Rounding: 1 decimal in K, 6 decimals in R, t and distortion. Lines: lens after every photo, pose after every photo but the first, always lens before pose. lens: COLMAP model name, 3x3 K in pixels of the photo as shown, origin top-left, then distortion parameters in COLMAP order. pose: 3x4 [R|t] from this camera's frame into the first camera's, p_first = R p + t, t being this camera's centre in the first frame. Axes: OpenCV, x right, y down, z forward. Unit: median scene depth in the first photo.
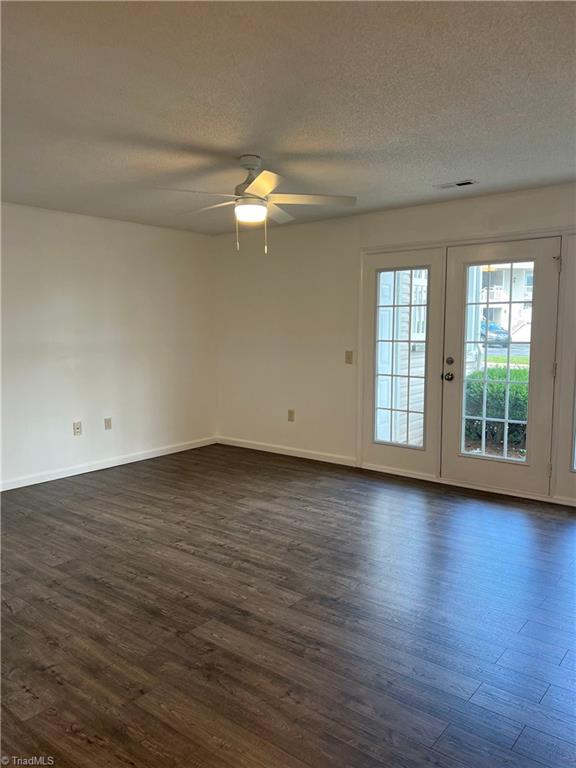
lens RADIAL K [[584.3, 0, 288.4], [0, 584.3, 384.0], [0, 0, 1]] dist [0.005178, 0.001920]
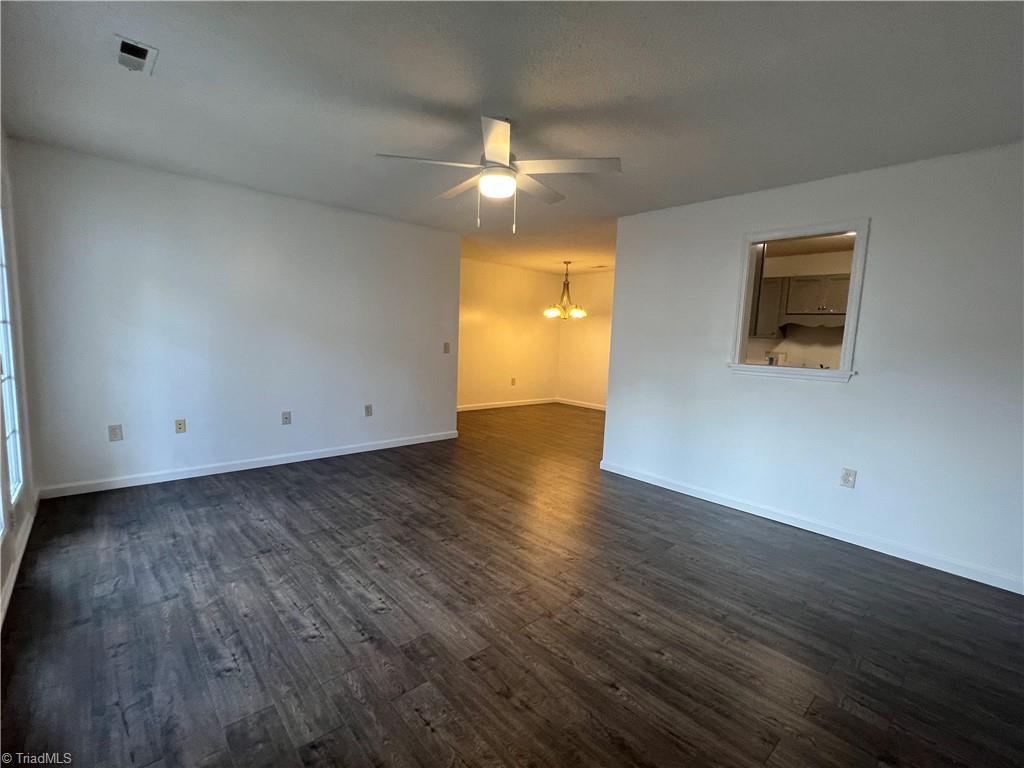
lens RADIAL K [[459.9, 0, 510.6], [0, 459.9, 383.4], [0, 0, 1]] dist [-0.001731, -0.000103]
pose [[-0.985872, -0.055814, 0.157925, -0.183012], [-0.022566, 0.978511, 0.204956, -0.128817], [-0.165971, 0.198497, -0.965947, 1.534815]]
